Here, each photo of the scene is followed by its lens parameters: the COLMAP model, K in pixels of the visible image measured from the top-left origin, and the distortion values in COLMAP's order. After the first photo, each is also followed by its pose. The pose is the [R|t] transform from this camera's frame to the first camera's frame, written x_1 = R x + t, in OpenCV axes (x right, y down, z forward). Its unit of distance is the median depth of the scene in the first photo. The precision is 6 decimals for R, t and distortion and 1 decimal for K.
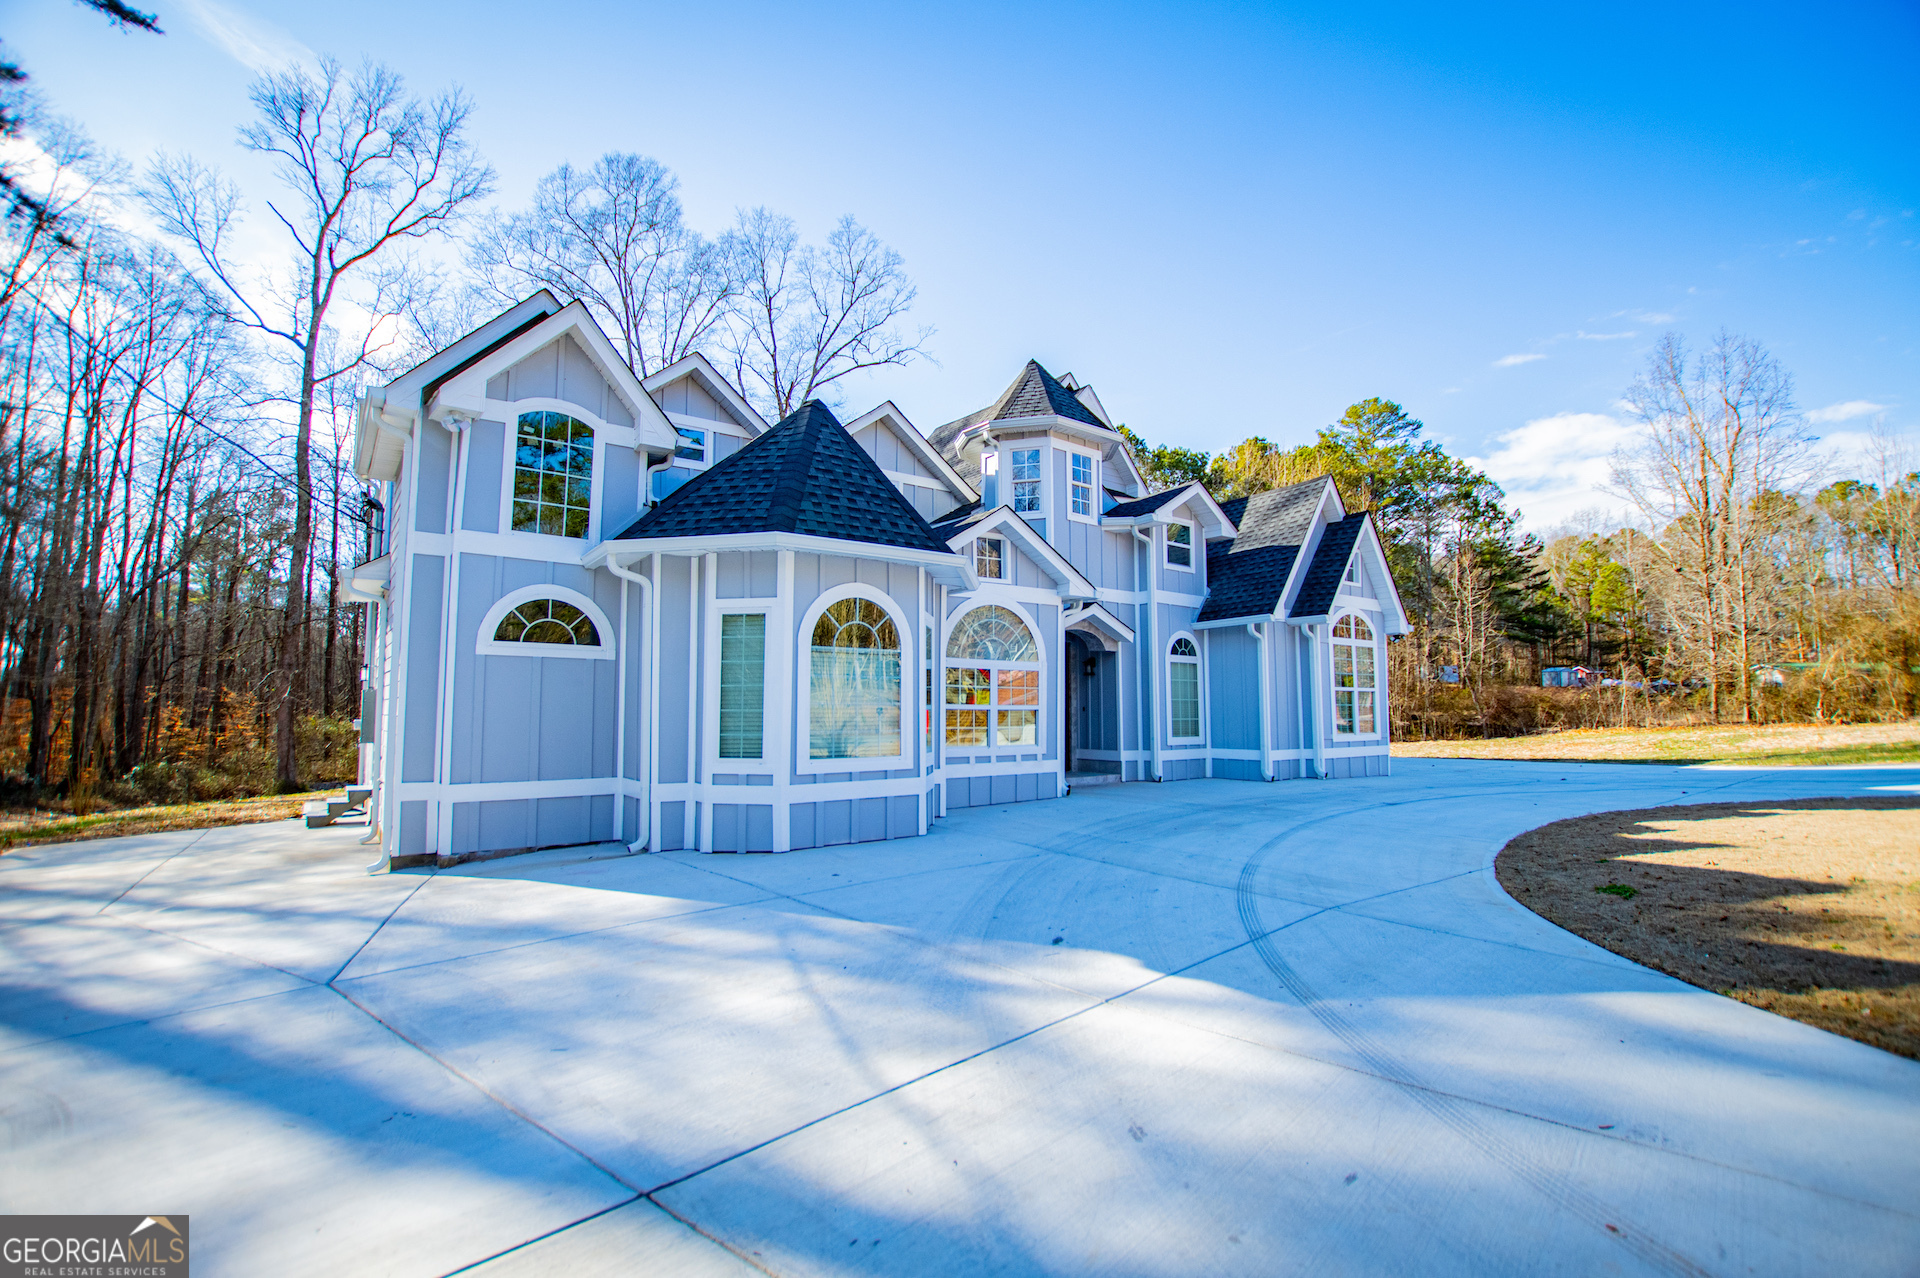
lens RADIAL K [[847.6, 0, 980.9], [0, 847.6, 644.8], [0, 0, 1]] dist [-0.028773, 0.000094]
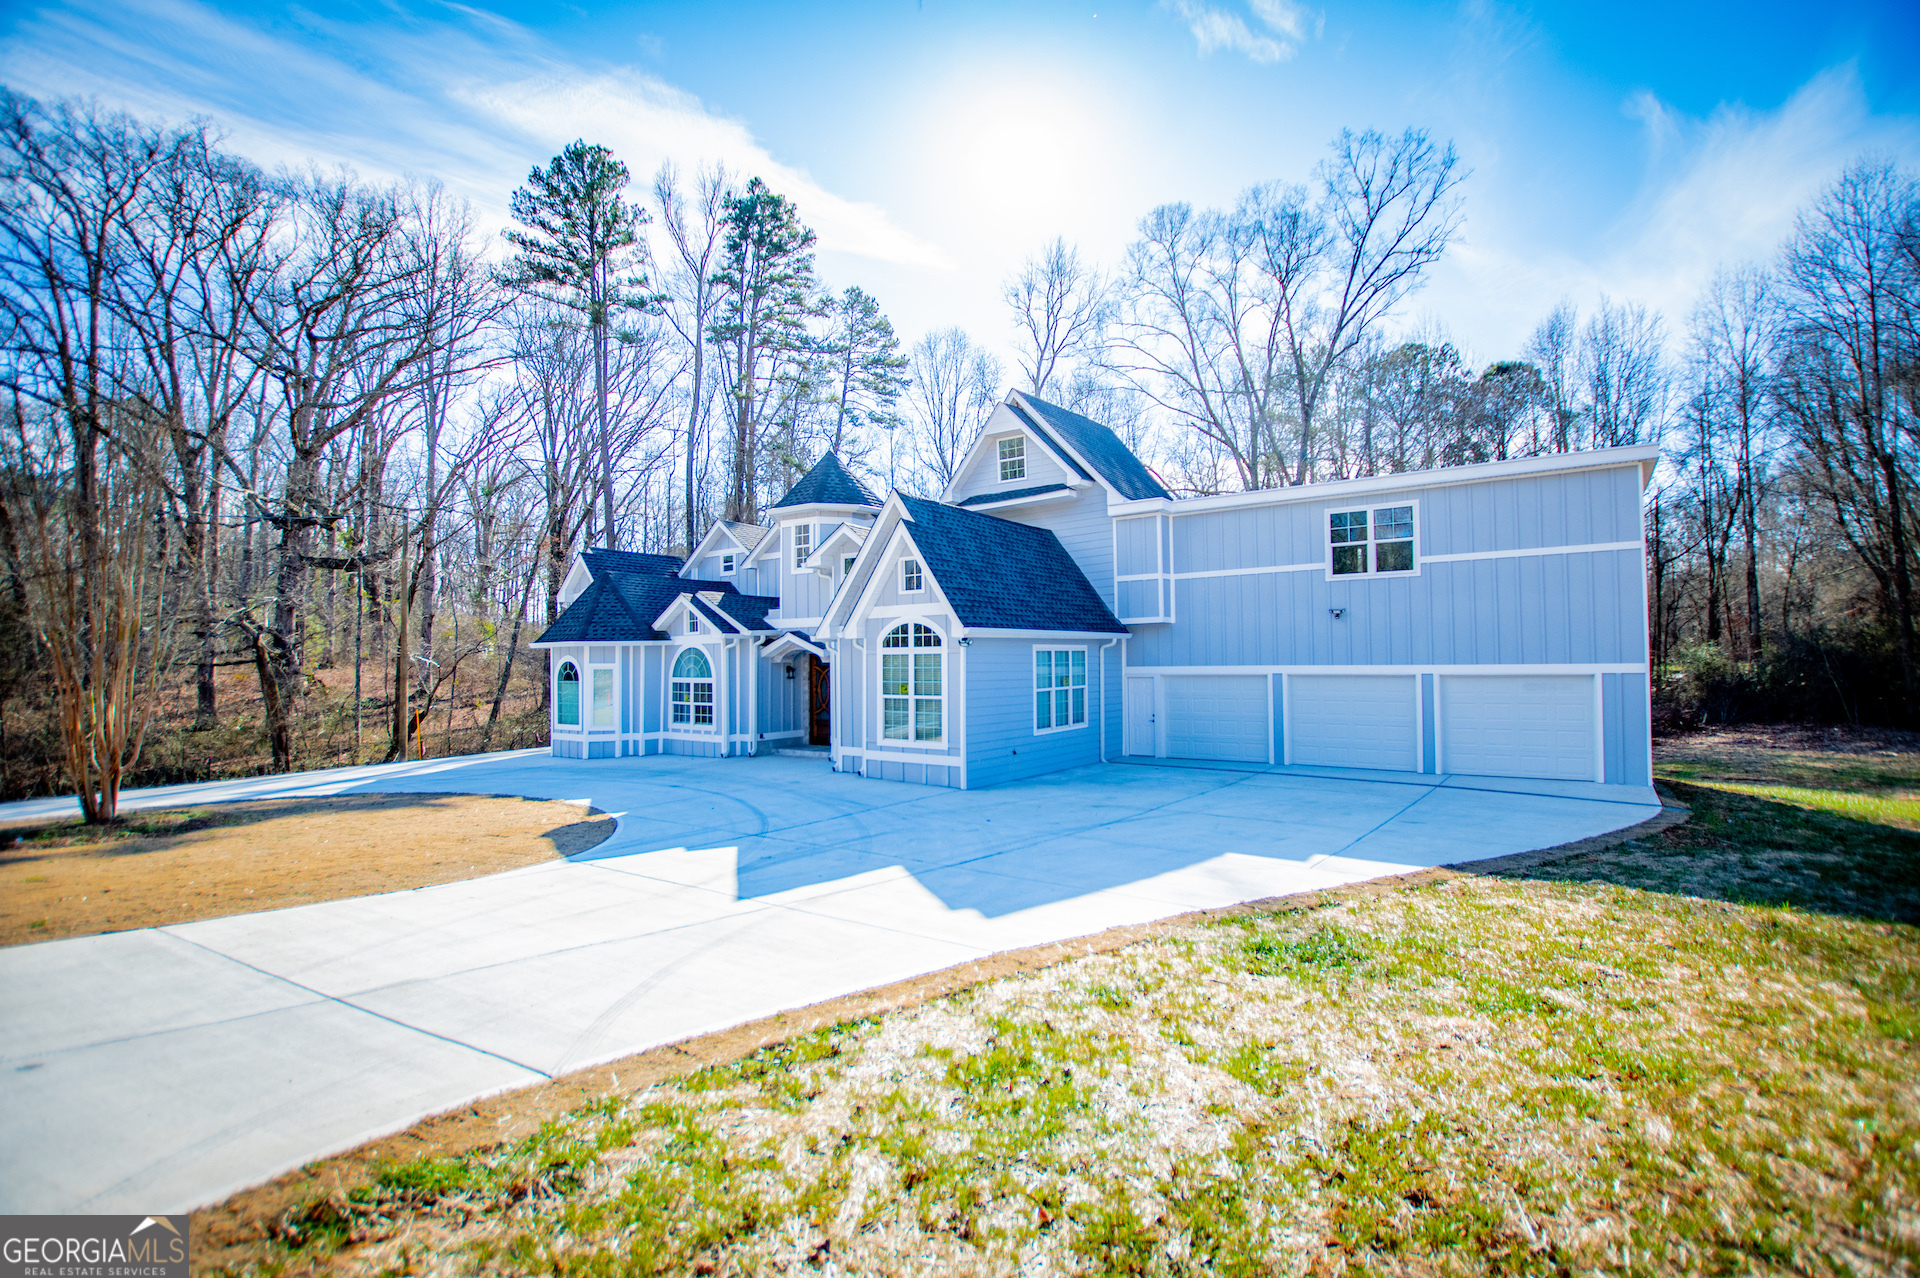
lens RADIAL K [[847.6, 0, 980.9], [0, 847.6, 644.8], [0, 0, 1]] dist [-0.028773, 0.000094]
pose [[0.313013, -0.014353, -0.949640, 1.543541], [0.088276, 0.995997, 0.014043, -0.018126], [0.945637, -0.088226, 0.313027, 0.822181]]
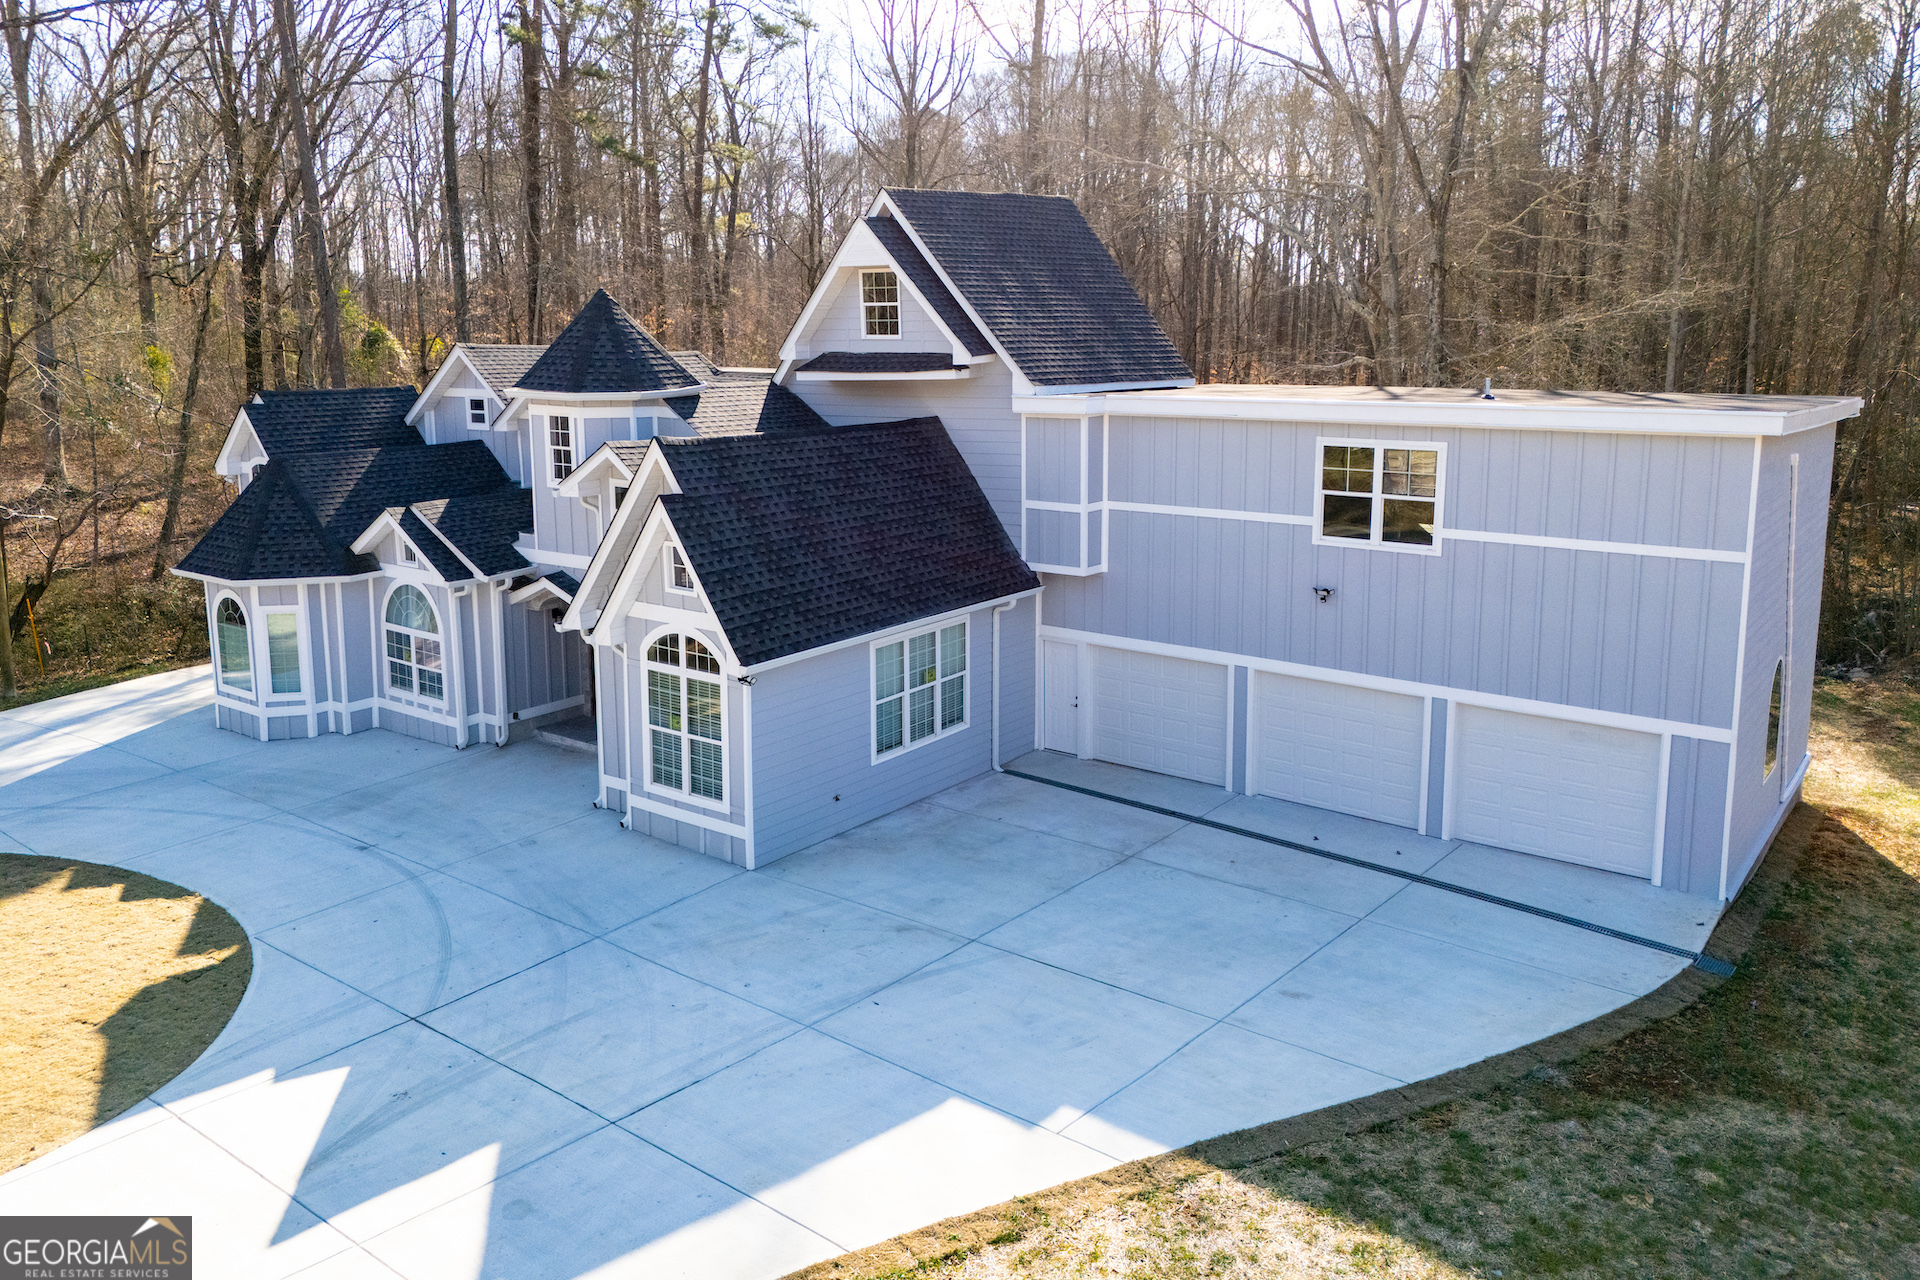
lens RADIAL K [[1406.1, 0, 961.9], [0, 1406.1, 558.8], [0, 0, 1]] dist [0.086417, -0.102015]
pose [[0.273165, 0.164488, -0.947800, 1.764568], [0.081600, 0.977759, 0.193206, -0.336163], [0.958500, -0.130117, 0.253667, 1.008596]]
